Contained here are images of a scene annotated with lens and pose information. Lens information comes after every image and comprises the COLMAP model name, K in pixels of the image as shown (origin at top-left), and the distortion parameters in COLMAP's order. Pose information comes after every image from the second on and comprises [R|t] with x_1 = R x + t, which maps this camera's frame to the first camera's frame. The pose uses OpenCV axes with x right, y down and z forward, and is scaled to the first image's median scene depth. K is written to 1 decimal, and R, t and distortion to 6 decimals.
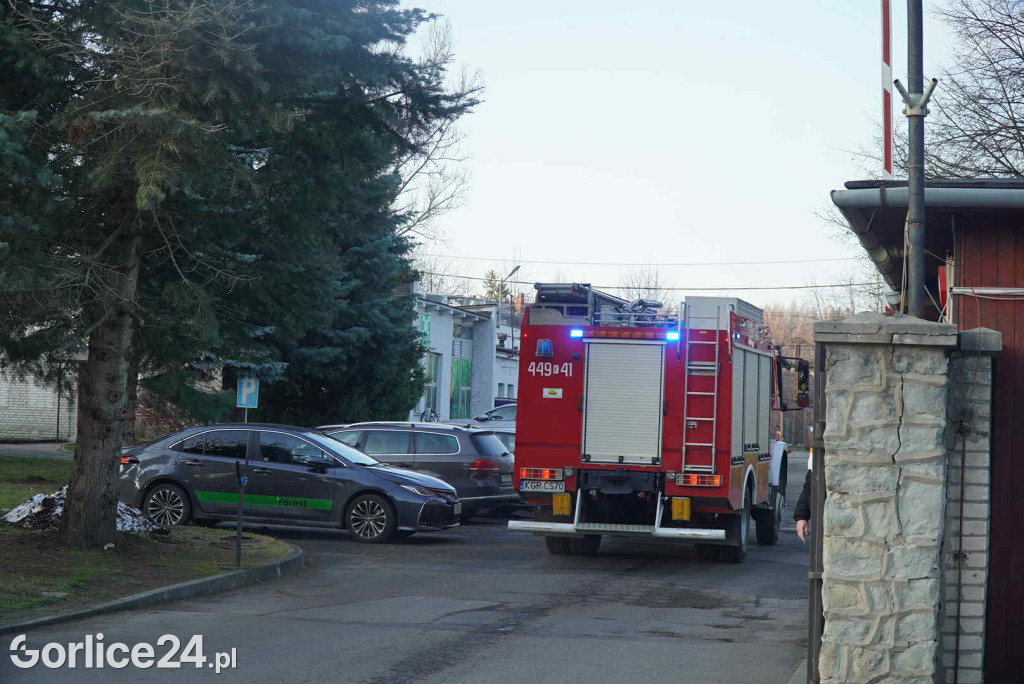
lens RADIAL K [[2067.8, 0, 512.0], [0, 2067.8, 342.0], [0, 0, 1]] dist [0.043222, -0.049578]
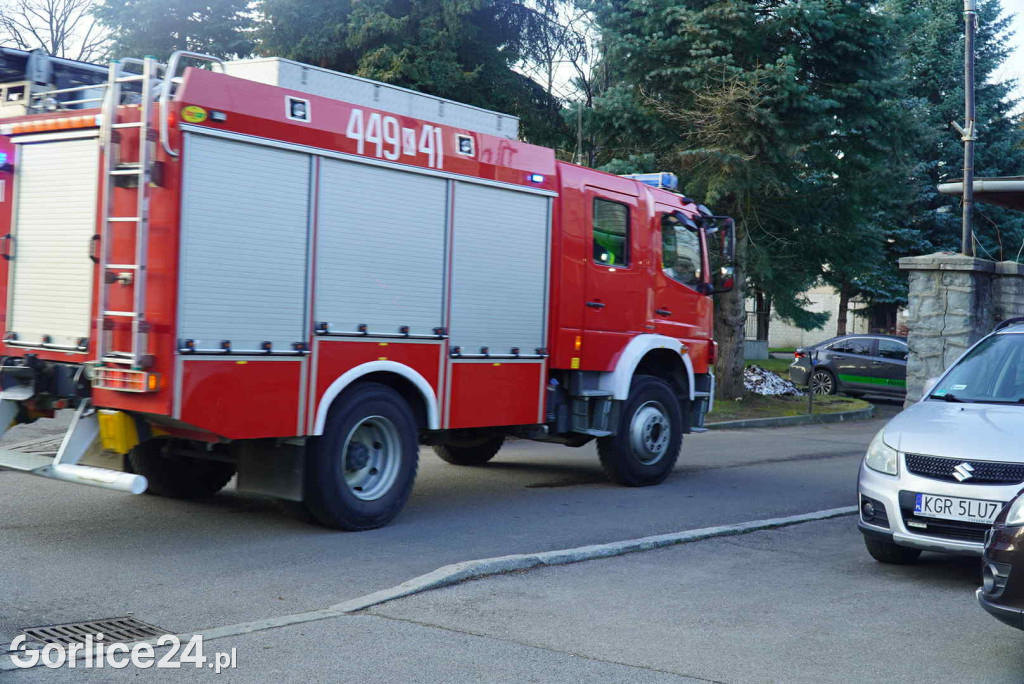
lens RADIAL K [[1356.9, 0, 512.0], [0, 1356.9, 342.0], [0, 0, 1]] dist [0.022902, -0.735624]
pose [[0.876039, 0.017331, -0.481929, 0.421023], [0.000304, 0.999334, 0.036492, 0.020840], [0.482240, -0.032115, 0.875450, -0.203781]]
